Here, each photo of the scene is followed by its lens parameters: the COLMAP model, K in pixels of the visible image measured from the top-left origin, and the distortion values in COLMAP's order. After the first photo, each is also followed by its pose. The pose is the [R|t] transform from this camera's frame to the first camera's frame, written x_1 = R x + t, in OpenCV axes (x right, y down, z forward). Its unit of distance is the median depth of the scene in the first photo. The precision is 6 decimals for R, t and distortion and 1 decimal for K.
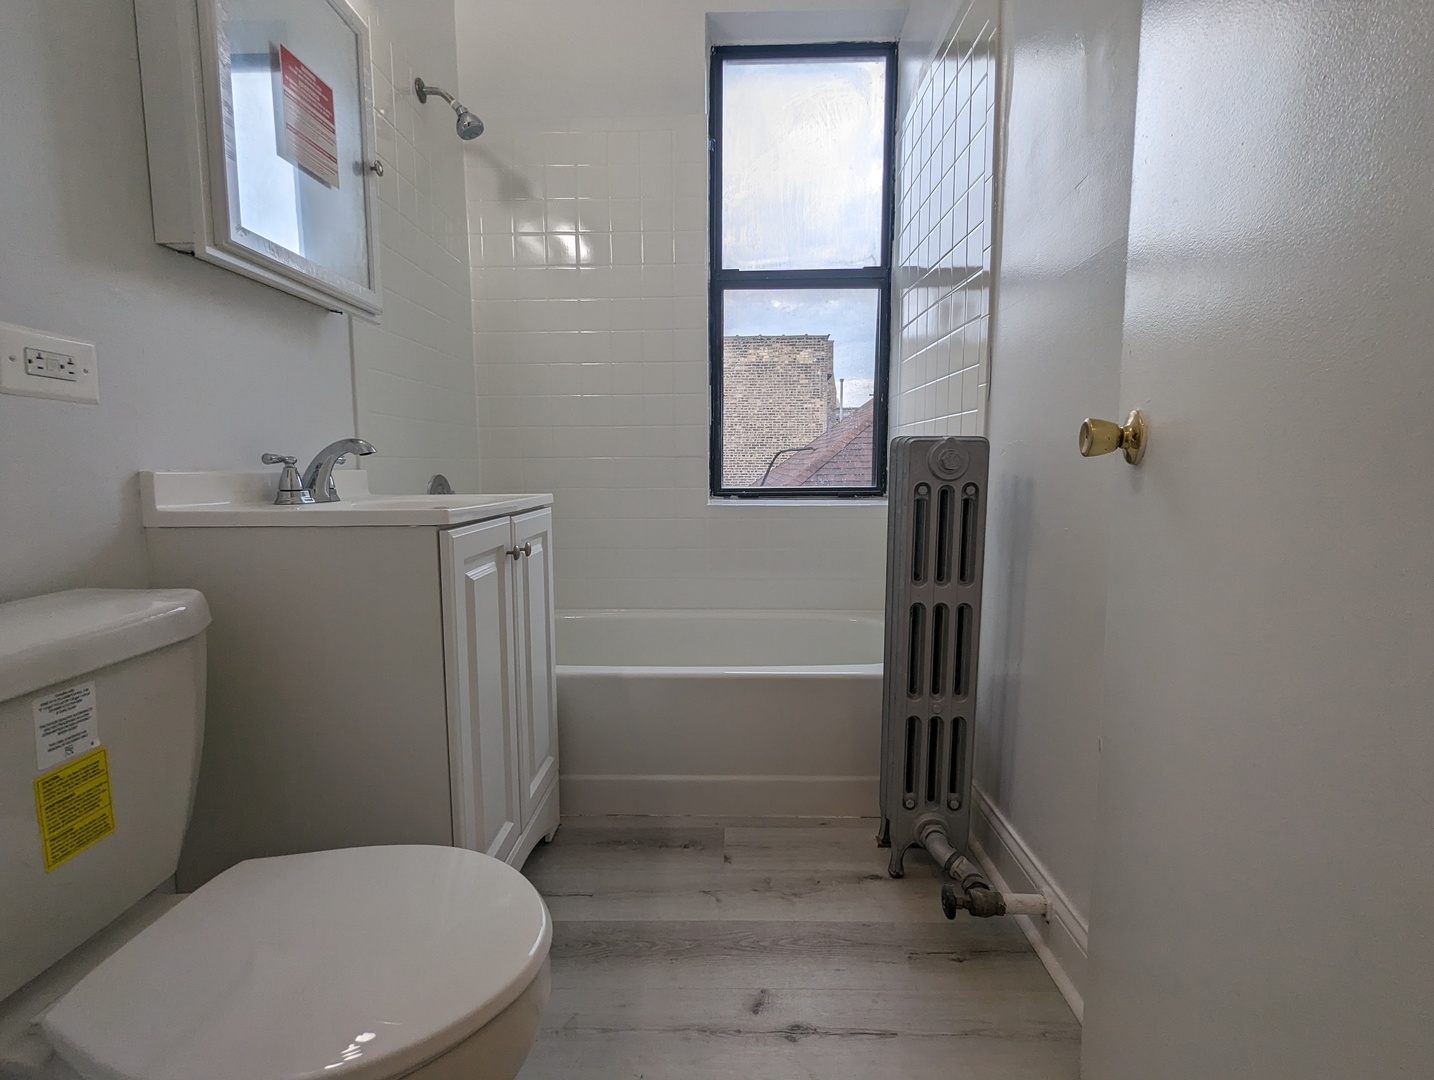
lens RADIAL K [[685.4, 0, 720.7], [0, 685.4, 532.9], [0, 0, 1]] dist [0.002066, -0.001457]
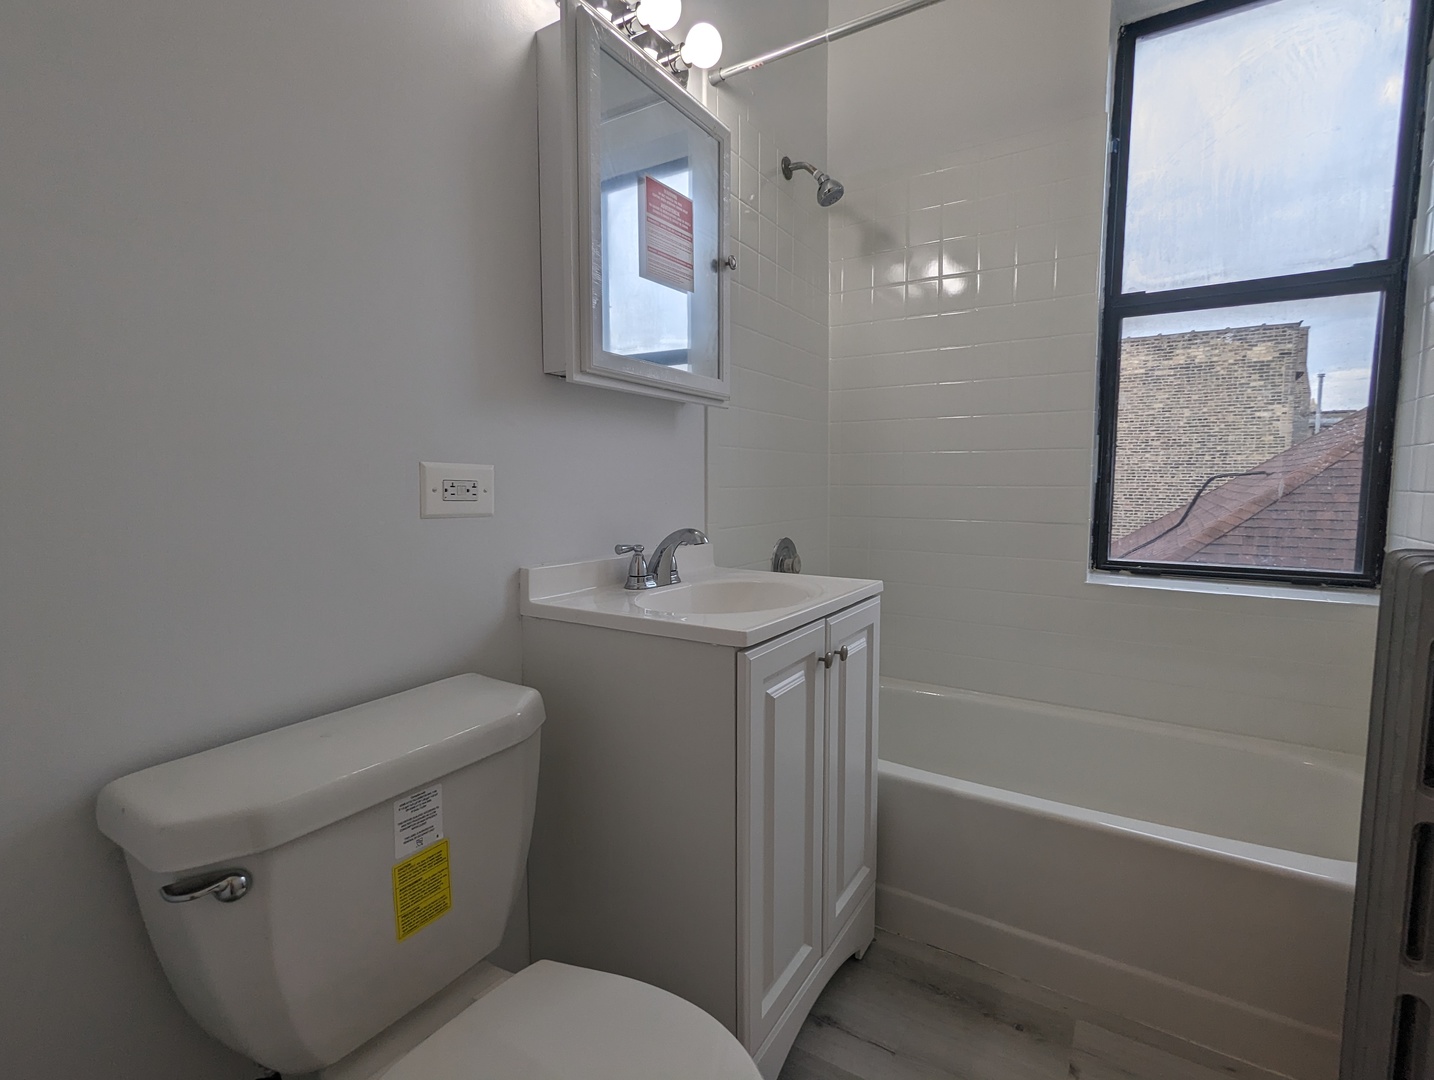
lens RADIAL K [[684.9, 0, 719.7], [0, 684.9, 534.8], [0, 0, 1]] dist [-0.001279, 0.002790]
pose [[0.857239, 0.045652, -0.512892, 0.040537], [-0.055478, 0.998452, -0.003853, -0.122446], [0.511922, 0.031757, 0.858445, 0.118638]]
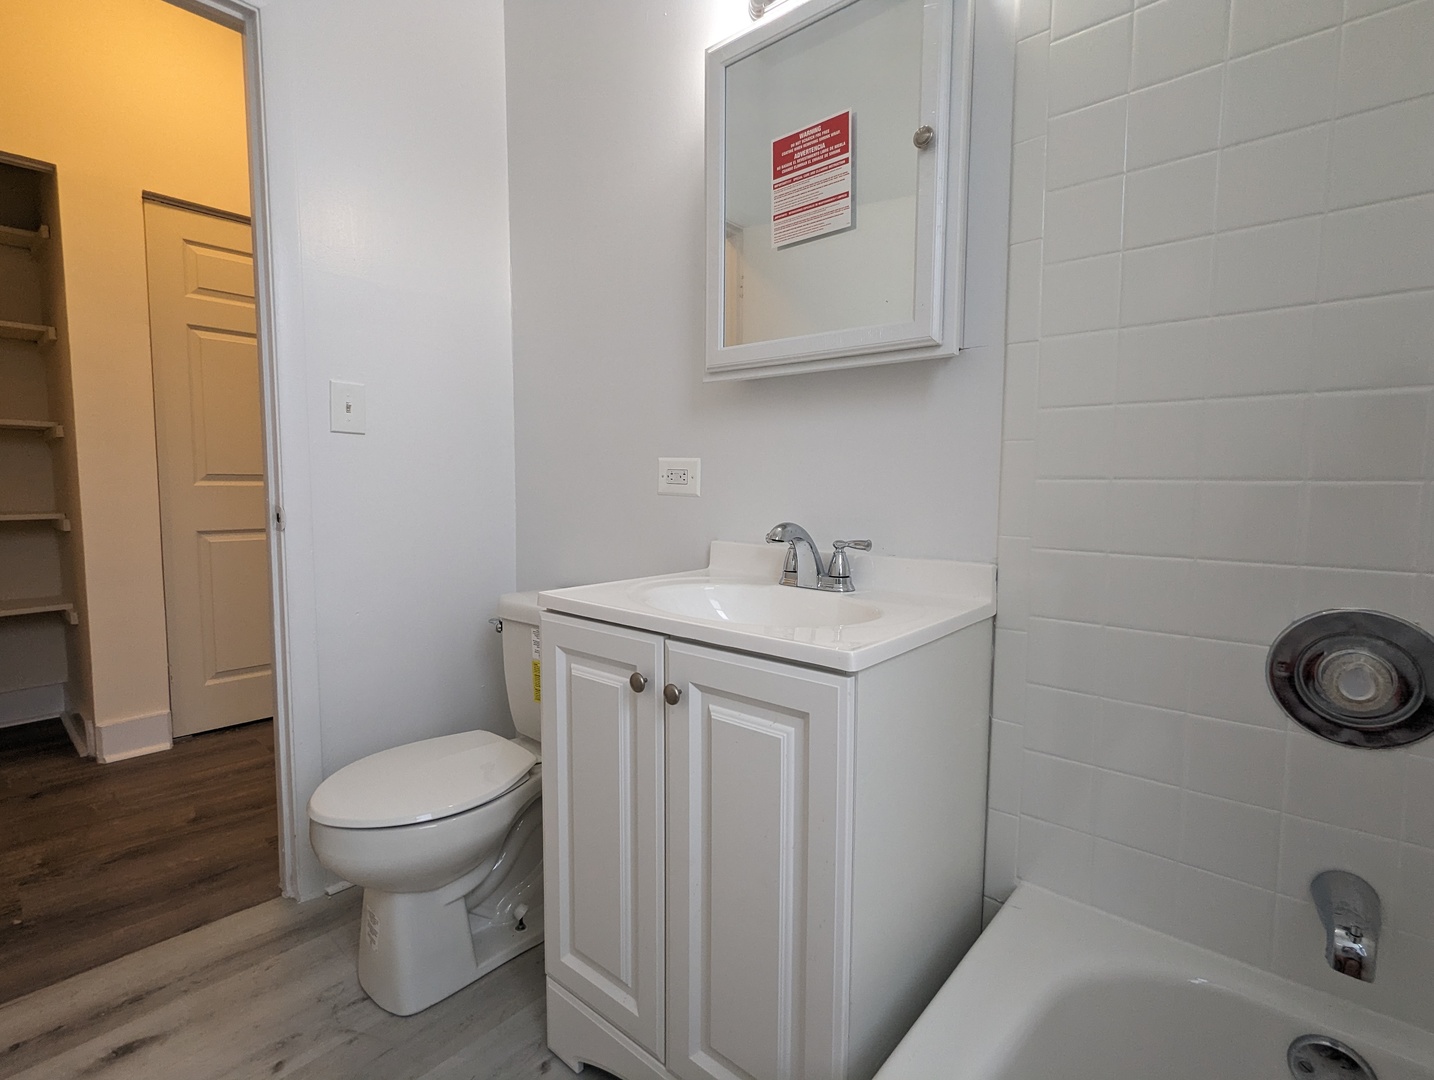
lens RADIAL K [[684.9, 0, 719.7], [0, 684.9, 534.8], [0, 0, 1]] dist [-0.001279, 0.002790]
pose [[-0.639267, 0.059206, -0.766702, 0.202676], [-0.080524, 0.986396, 0.143311, -0.235673], [0.764757, 0.153352, -0.625803, 1.449174]]
